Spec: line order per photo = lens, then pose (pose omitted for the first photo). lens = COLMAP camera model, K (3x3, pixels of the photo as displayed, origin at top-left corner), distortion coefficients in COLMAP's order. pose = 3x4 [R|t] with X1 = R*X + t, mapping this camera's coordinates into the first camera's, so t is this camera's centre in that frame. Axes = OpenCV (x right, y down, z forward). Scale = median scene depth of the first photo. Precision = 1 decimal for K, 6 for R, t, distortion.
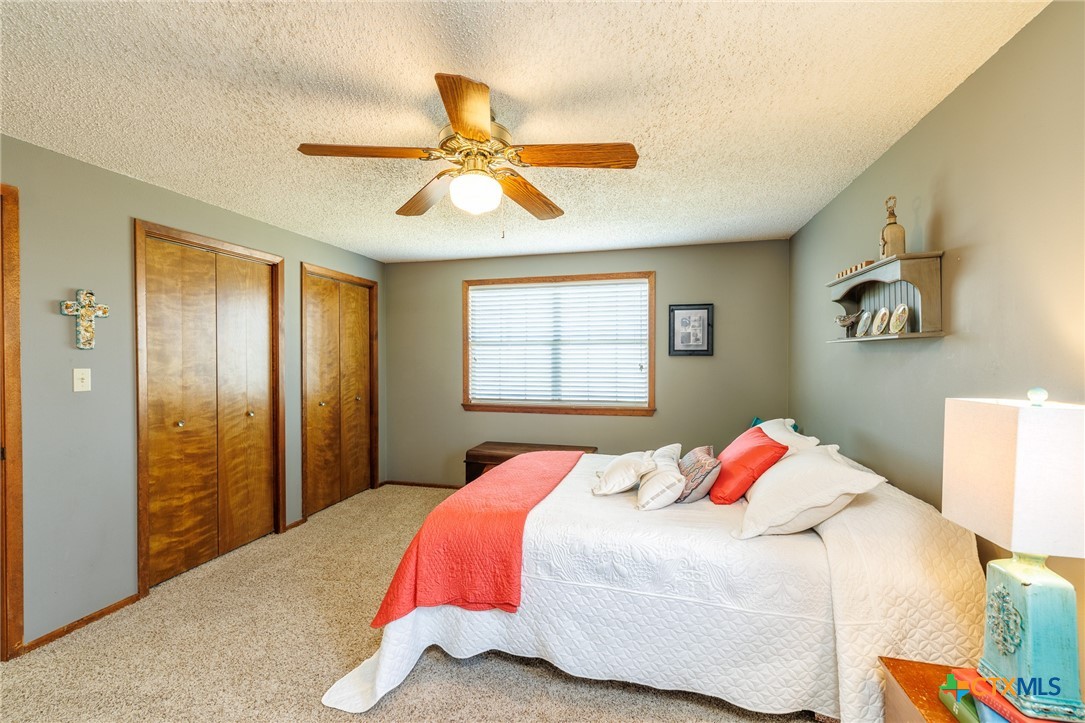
lens RADIAL K [[464.1, 0, 542.4], [0, 464.1, 361.1], [0, 0, 1]] dist [0.000264, 0.001321]
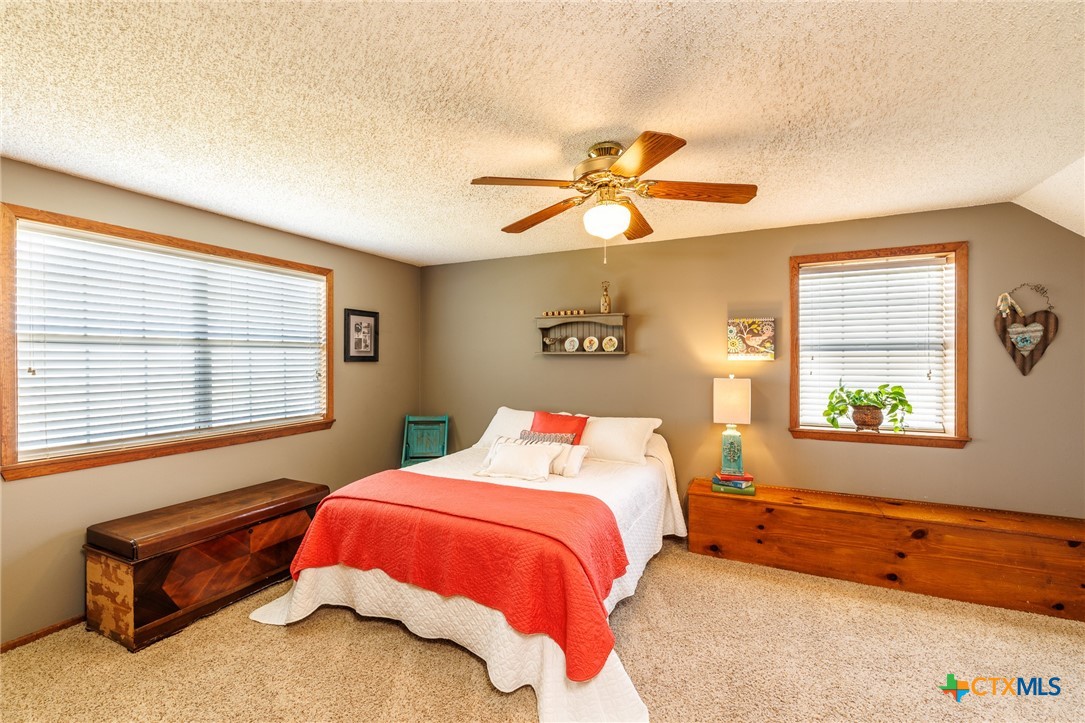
lens RADIAL K [[464.1, 0, 536.2], [0, 464.1, 358.9], [0, 0, 1]] dist [0.000264, 0.001321]
pose [[0.213066, 0.001417, 0.977037, -0.563710], [0.009283, 0.999951, -0.003474, -0.011036], [-0.976994, 0.009810, 0.213043, 0.415093]]
